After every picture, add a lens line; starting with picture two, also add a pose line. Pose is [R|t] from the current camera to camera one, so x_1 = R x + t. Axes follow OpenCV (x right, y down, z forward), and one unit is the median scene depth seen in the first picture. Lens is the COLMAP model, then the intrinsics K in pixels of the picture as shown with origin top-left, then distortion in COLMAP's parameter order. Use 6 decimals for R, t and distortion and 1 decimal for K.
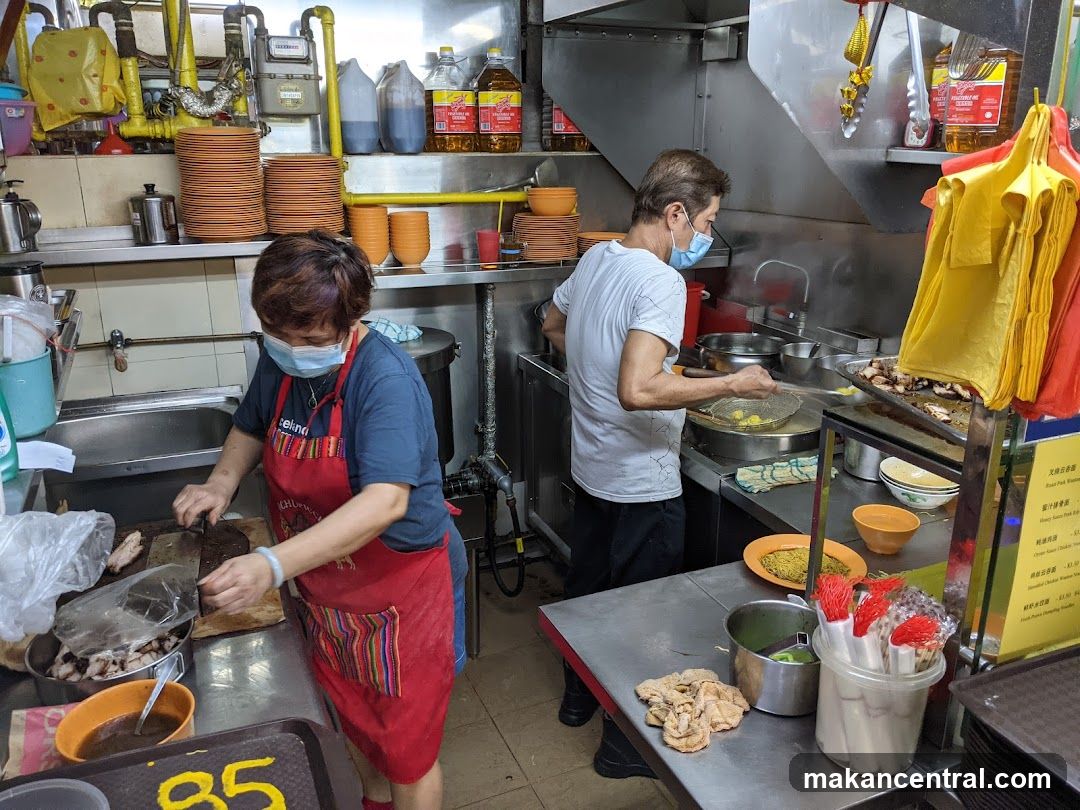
lens RADIAL K [[865.1, 0, 545.2], [0, 865.1, 411.5], [0, 0, 1]] dist [0.052673, -0.090848]
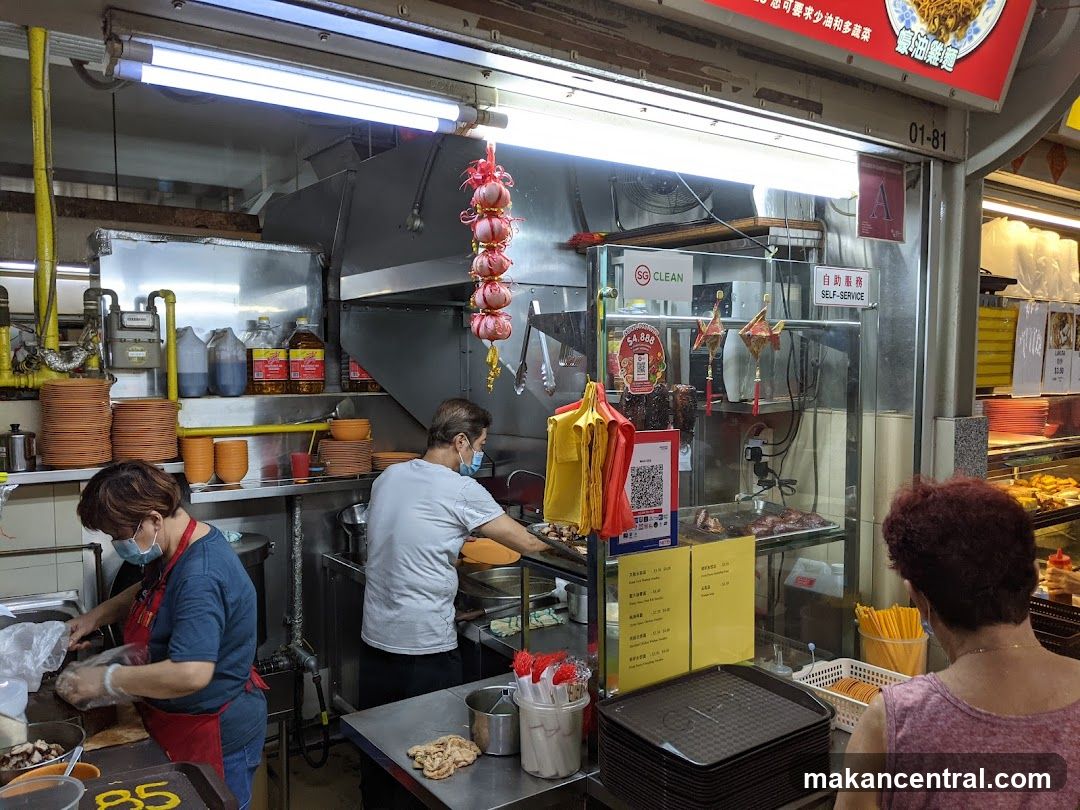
lens RADIAL K [[865.1, 0, 535.7], [0, 865.1, 410.5], [0, 0, 1]] dist [0.052673, -0.090848]
pose [[0.977138, -0.013973, 0.212147, 0.005926], [0.067242, 0.966928, -0.246026, 0.068986], [-0.201693, 0.254666, 0.945762, -0.301110]]
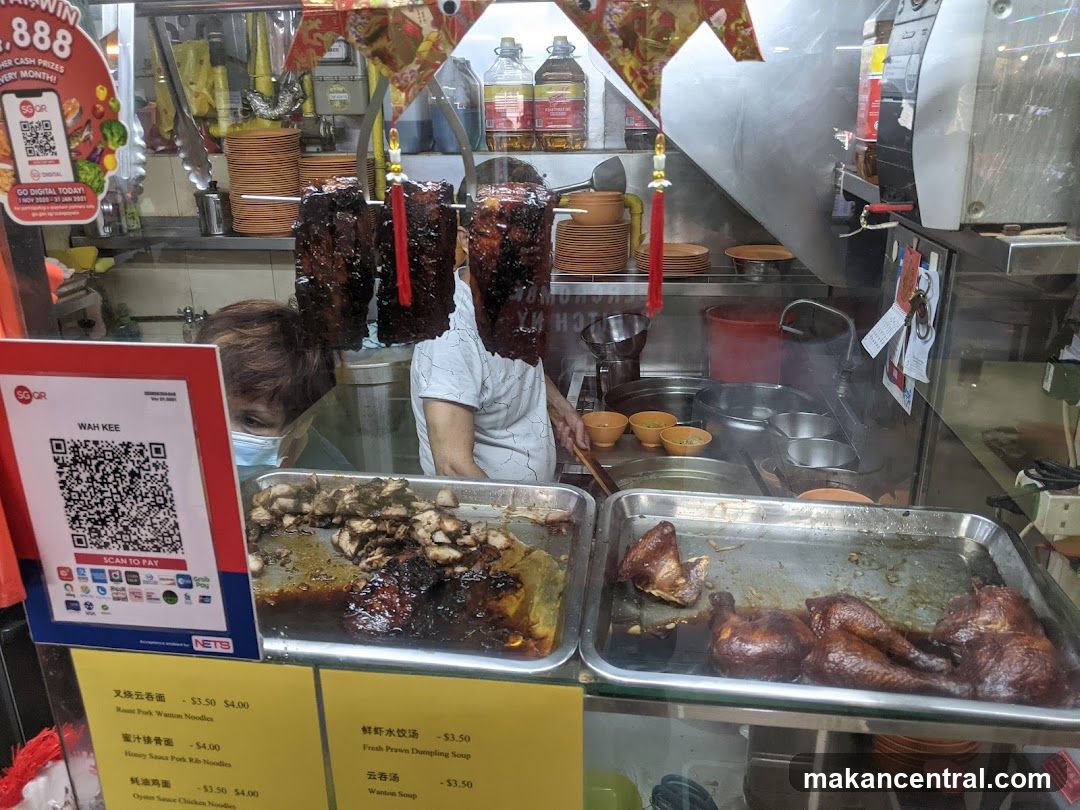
lens RADIAL K [[865.1, 0, 540.8], [0, 865.1, 414.4], [0, 0, 1]] dist [0.052673, -0.090848]
pose [[0.857389, 0.159631, -0.489287, 0.480817], [-0.141294, 0.987163, 0.074471, -0.103017], [0.494893, 0.005282, 0.868938, 0.226396]]
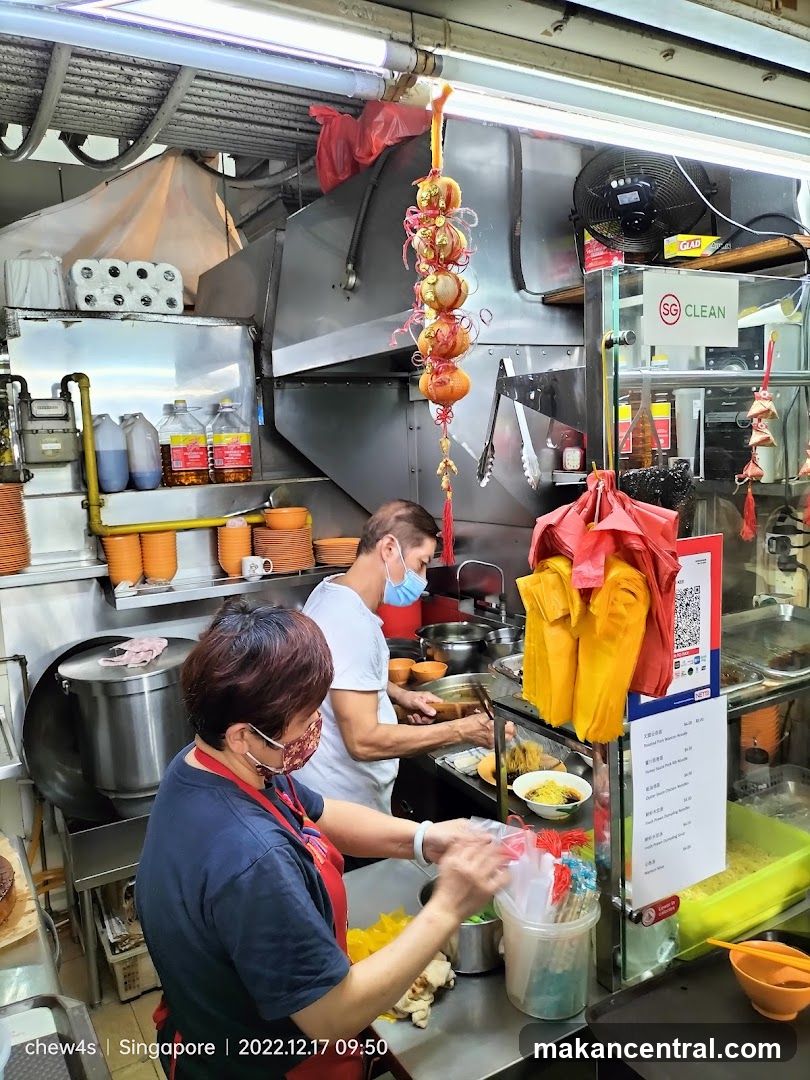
lens RADIAL K [[808.8, 0, 405.3], [0, 808.8, 536.2], [0, 0, 1]] dist [0.009043, -0.005871]
pose [[0.991817, -0.054831, 0.115292, 0.041402], [0.075694, 0.979781, -0.185199, -0.014212], [-0.102806, 0.192411, 0.975914, -0.067465]]
